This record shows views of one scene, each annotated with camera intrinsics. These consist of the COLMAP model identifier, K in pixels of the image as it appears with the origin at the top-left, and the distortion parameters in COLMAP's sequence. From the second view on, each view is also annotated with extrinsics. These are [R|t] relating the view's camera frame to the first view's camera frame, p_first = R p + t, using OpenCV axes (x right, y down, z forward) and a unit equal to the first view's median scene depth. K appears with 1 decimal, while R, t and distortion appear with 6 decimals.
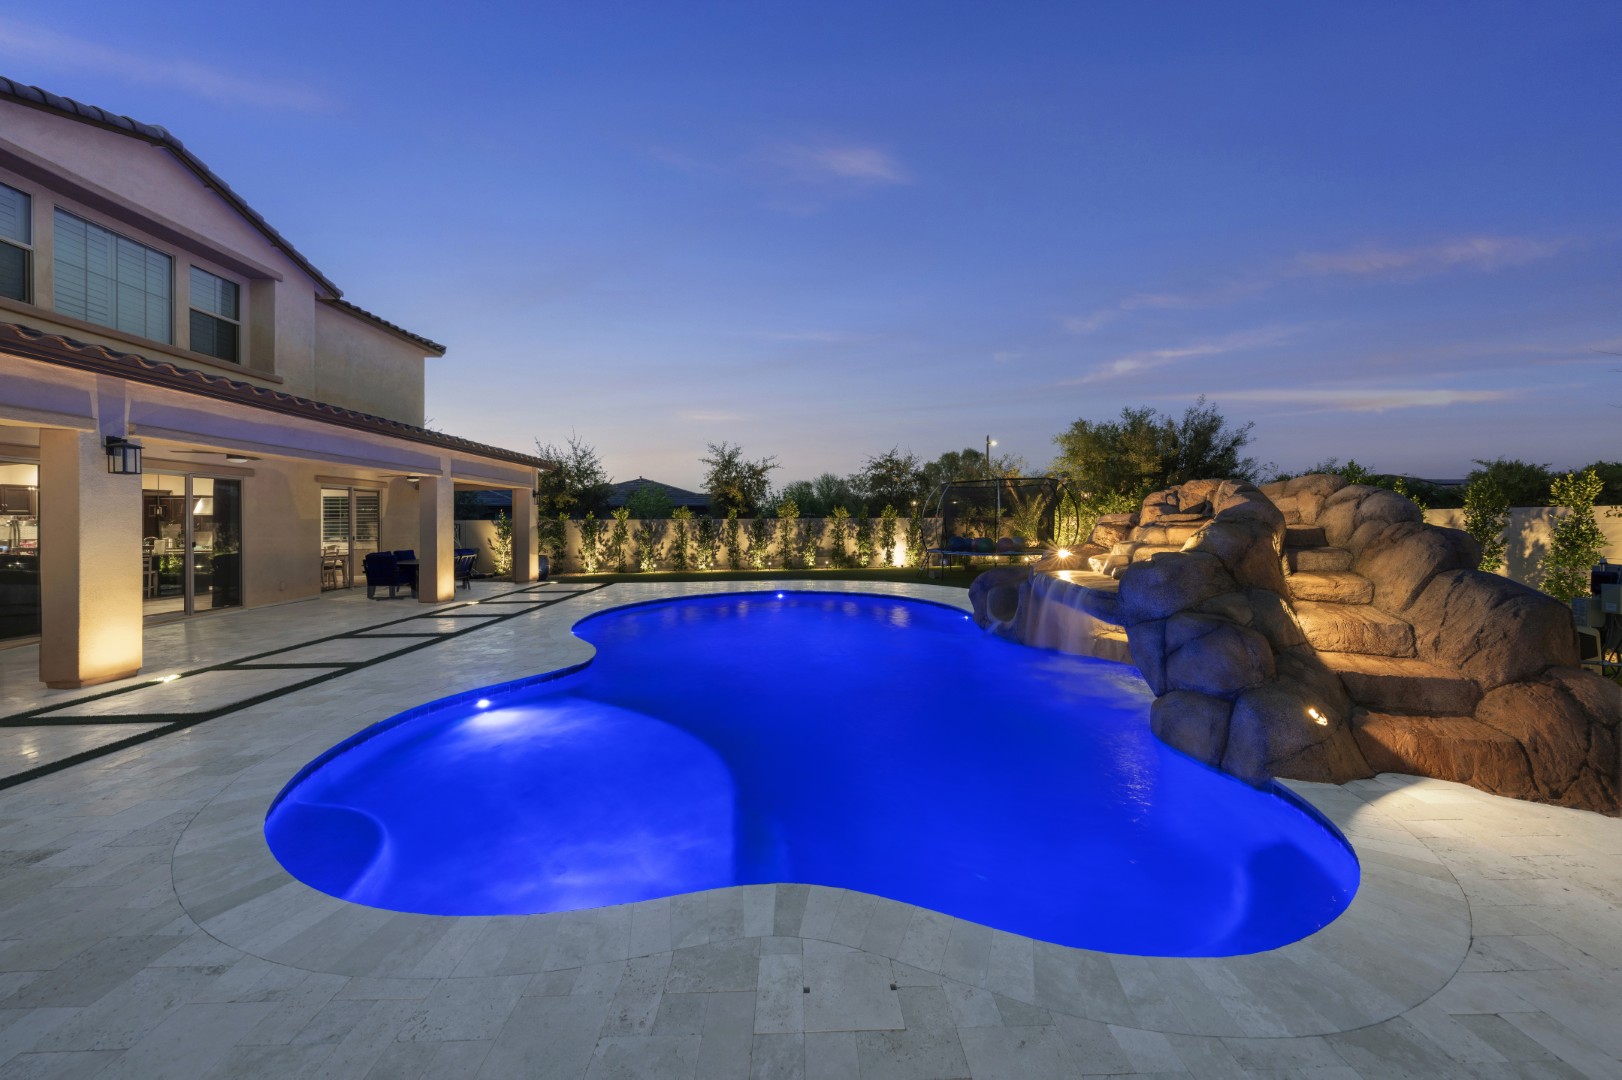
lens RADIAL K [[561.0, 0, 806.1], [0, 561.0, 522.6], [0, 0, 1]] dist [-0.000627, 0.000334]
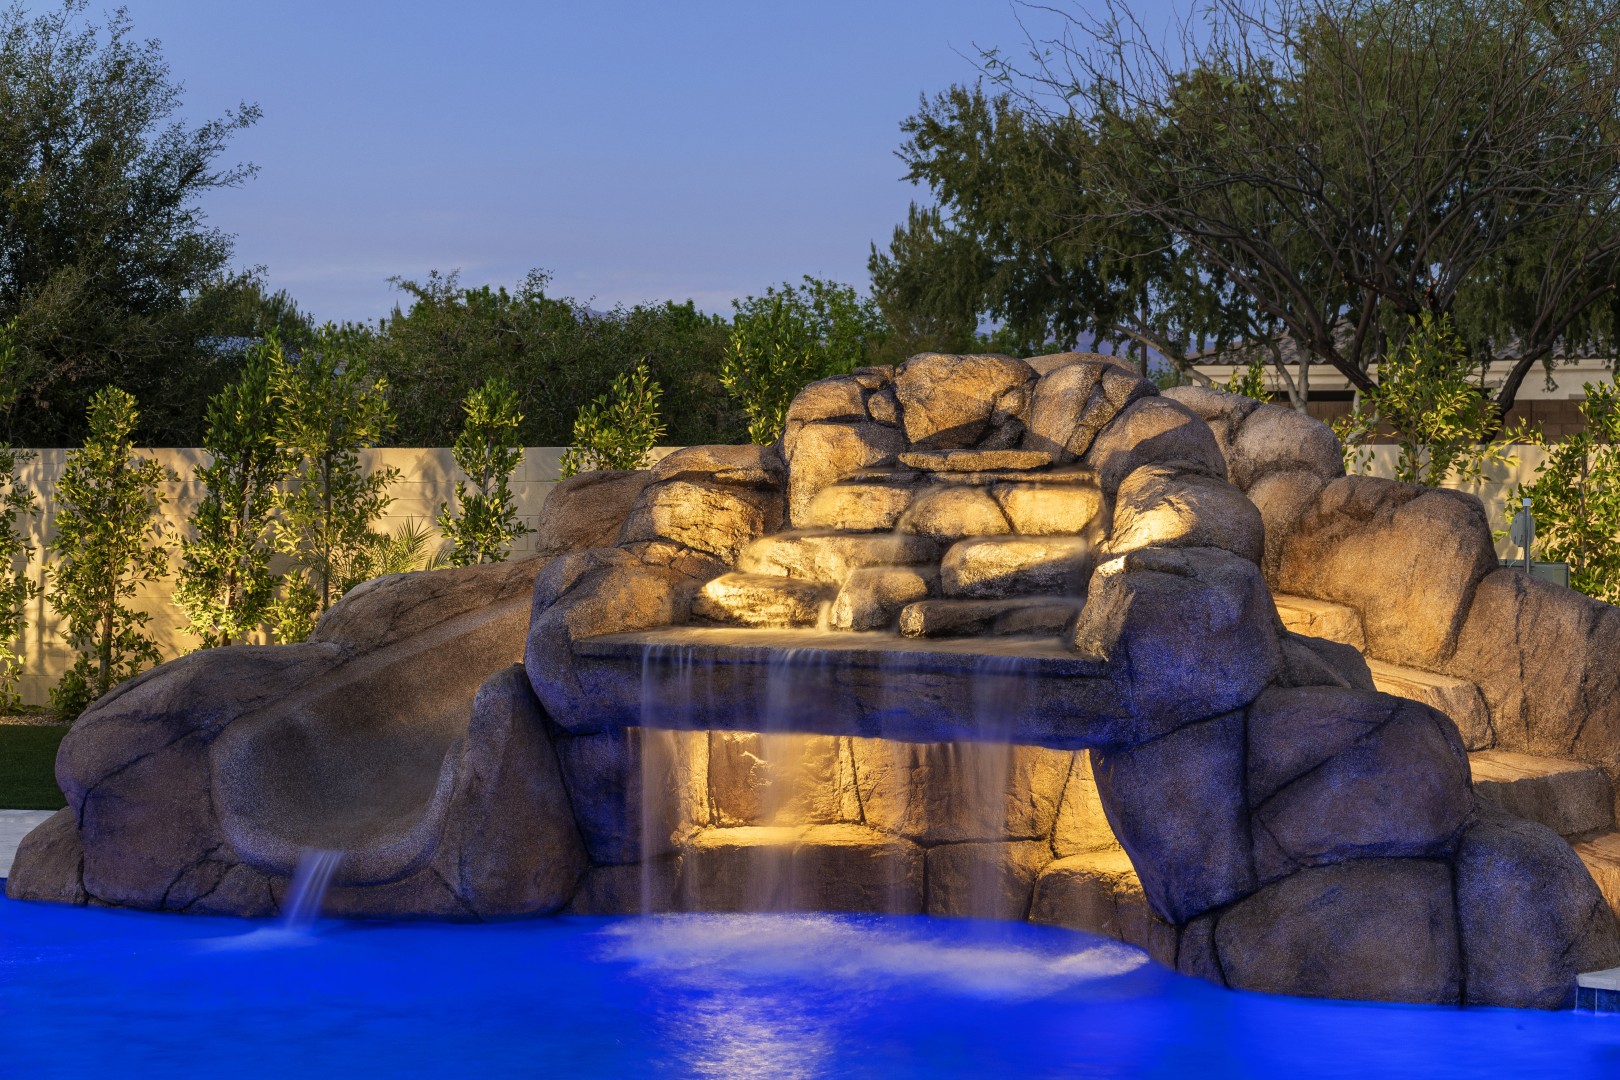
lens RADIAL K [[3228.4, 0, 810.0], [0, 3228.4, 540.0], [0, 0, 1]] dist [0.131540, -0.499478]
pose [[0.430651, -0.010192, 0.902461, -0.653571], [-0.004860, 0.999896, 0.013612, 0.007633], [-0.902506, -0.010248, 0.430556, 0.112912]]
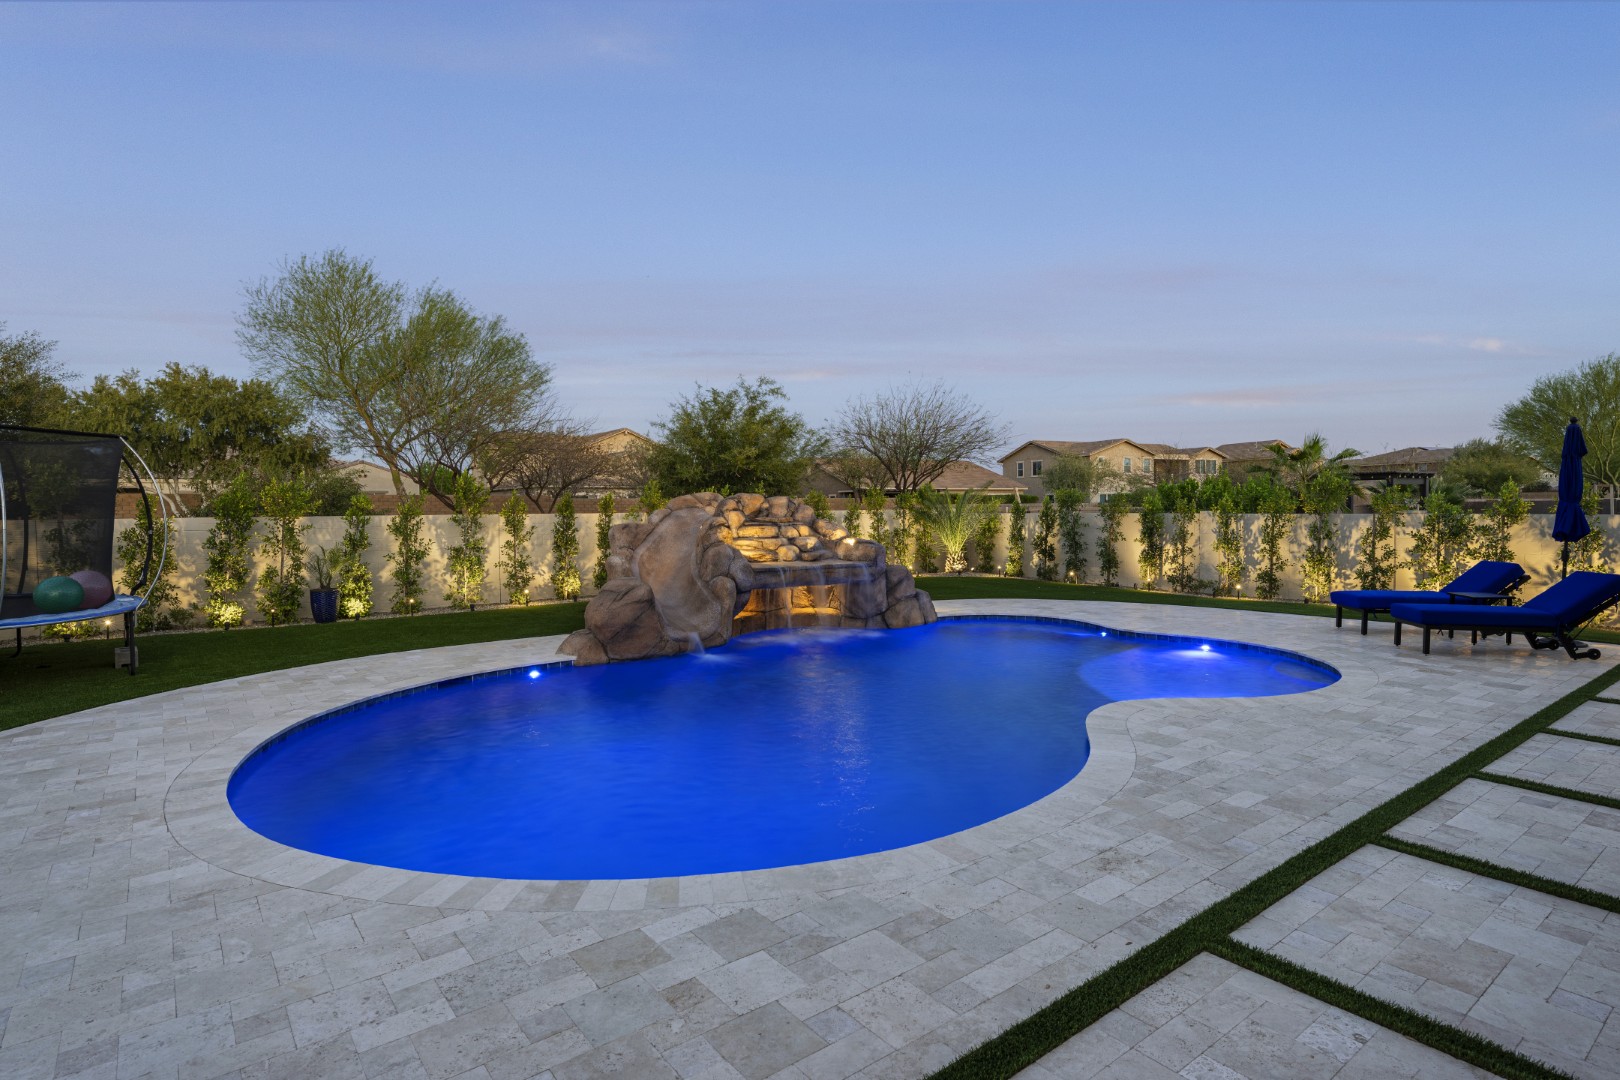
lens RADIAL K [[844.7, 0, 813.1], [0, 844.7, 548.9], [0, 0, 1]] dist [0.004851, 0.000065]
pose [[-0.597916, -0.026264, 0.801128, -0.634619], [0.013123, 0.999008, 0.042546, -0.013222], [-0.801451, 0.035952, -0.596979, 1.202104]]
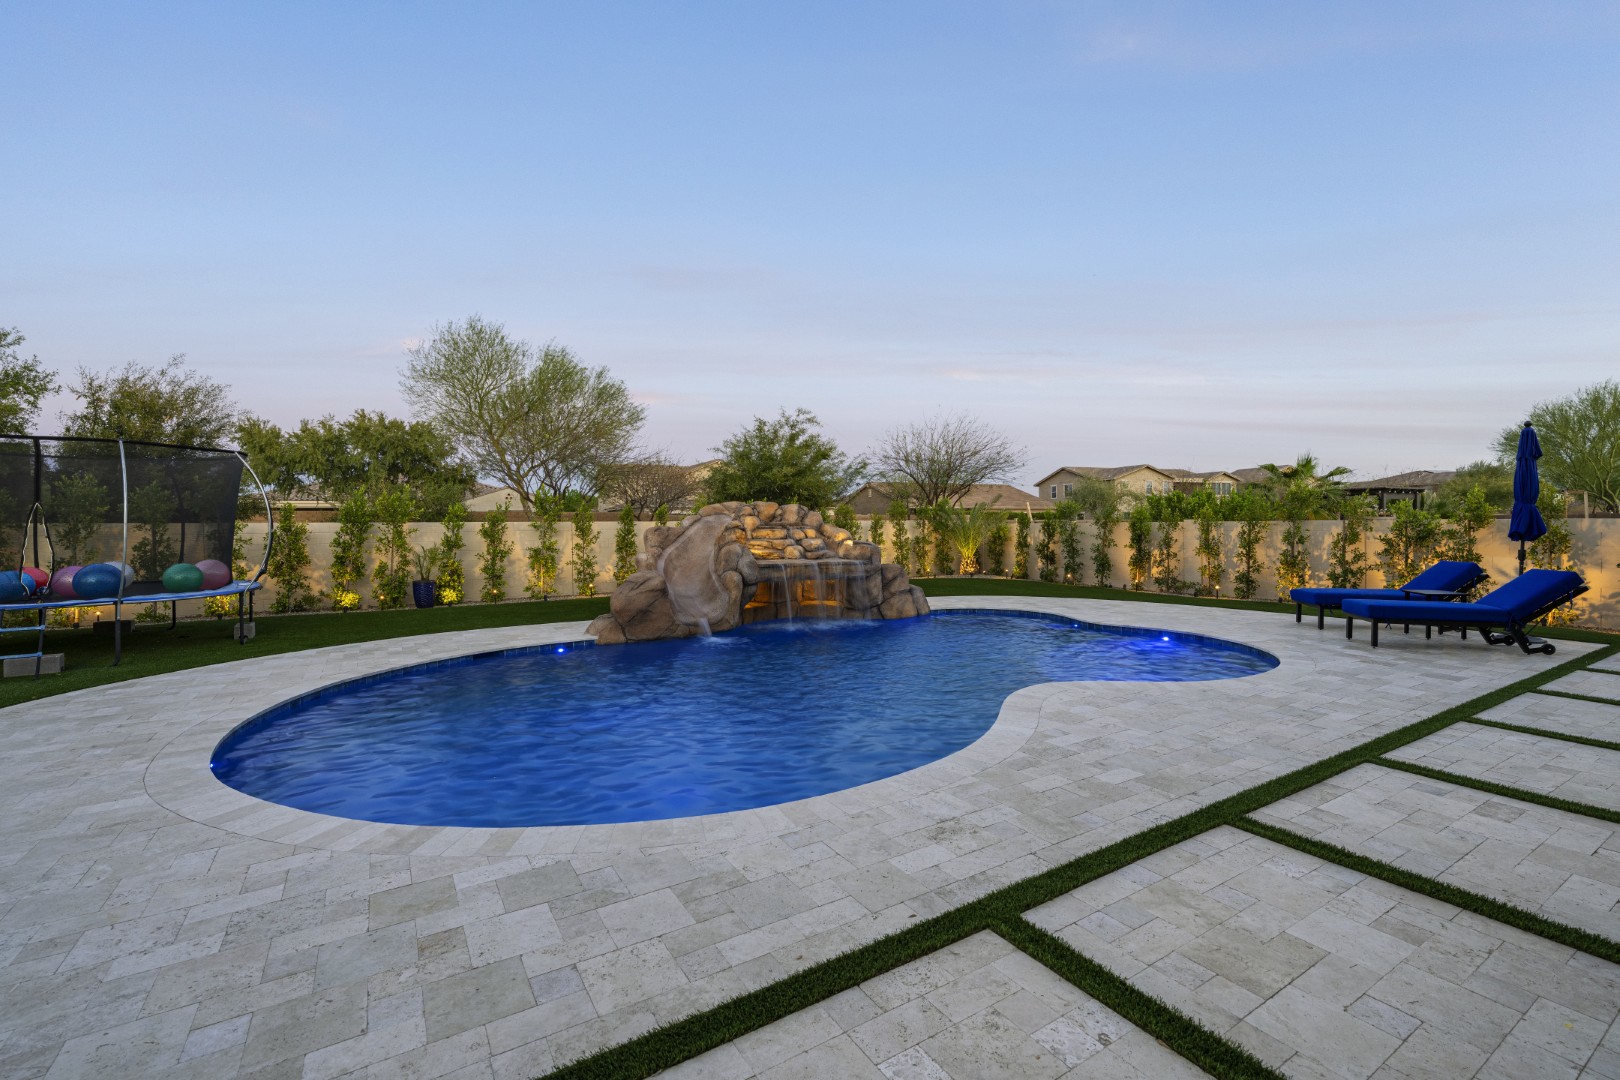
lens RADIAL K [[698.4, 0, 811.9], [0, 698.4, 546.4], [0, 0, 1]] dist [0.001519, 0.000032]
pose [[-0.511548, -0.011708, 0.859175, -0.653757], [0.012492, 0.999700, 0.021061, 0.008947], [-0.859164, 0.021506, -0.511248, 1.082180]]
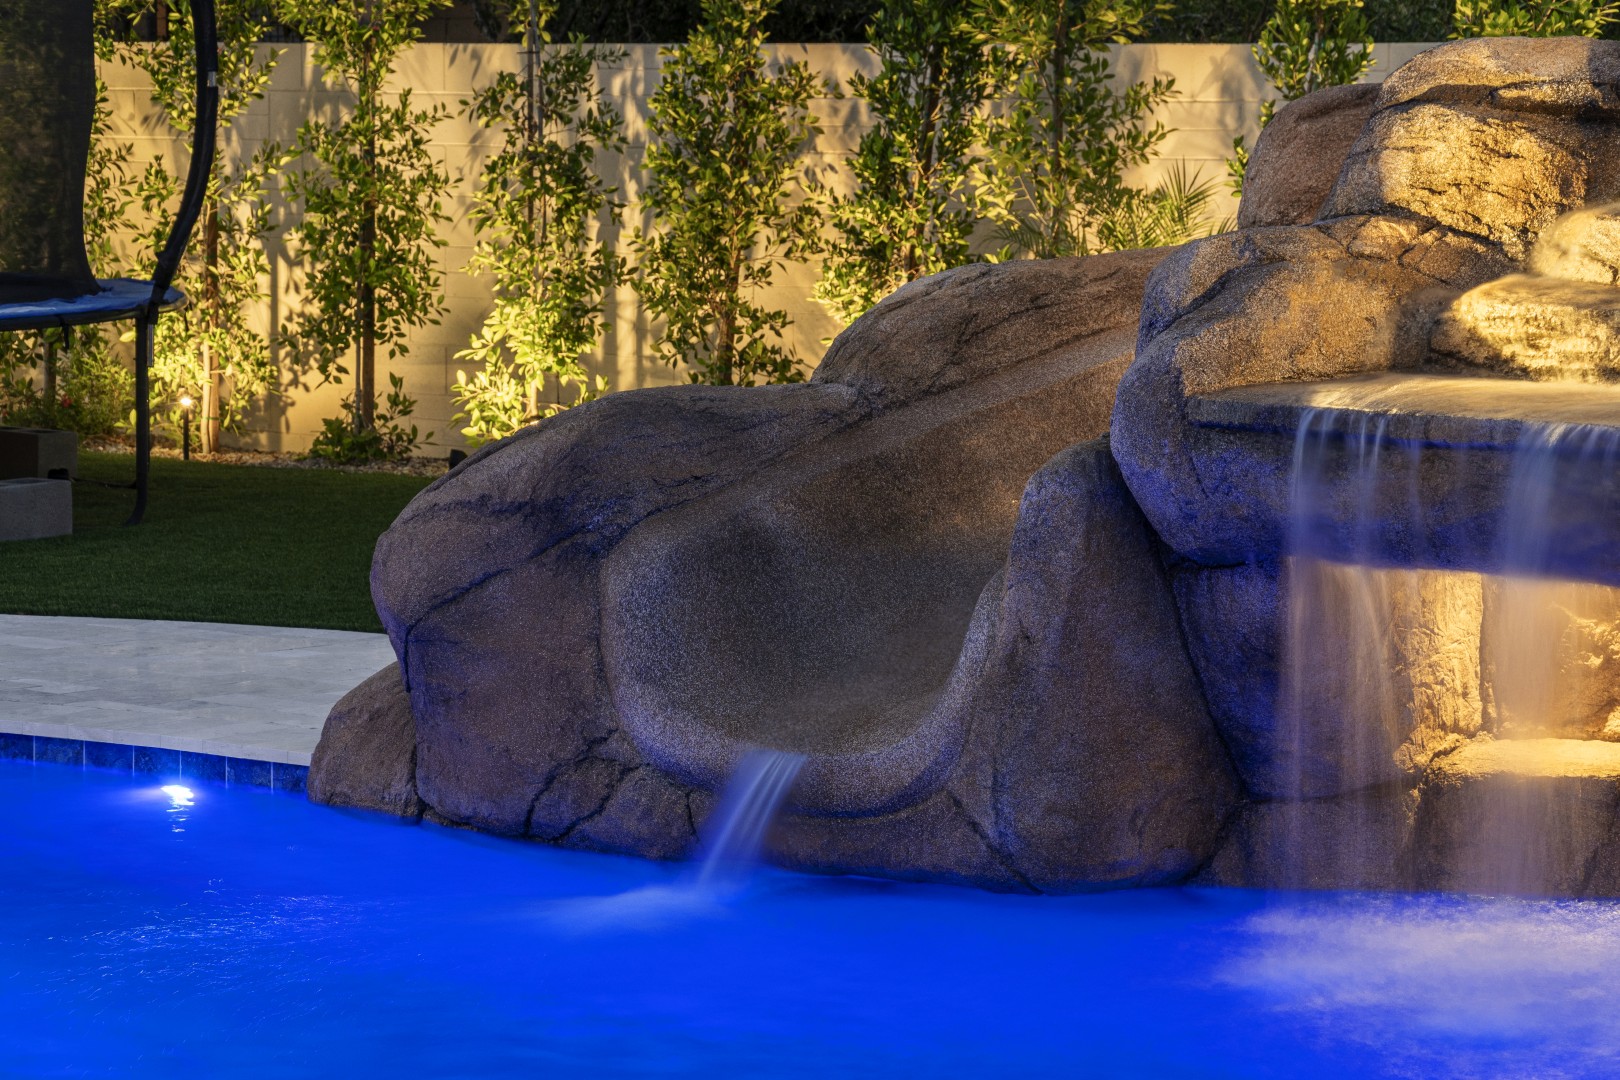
lens RADIAL K [[4862.1, 0, 810.0], [0, 4862.1, 540.0], [0, 0, 1]] dist [0.211674, -1.121814]
pose [[0.660802, -0.057735, 0.748337, -0.434890], [-0.012823, 0.996023, 0.088167, 0.004916], [-0.750451, -0.067856, 0.657434, 0.113003]]
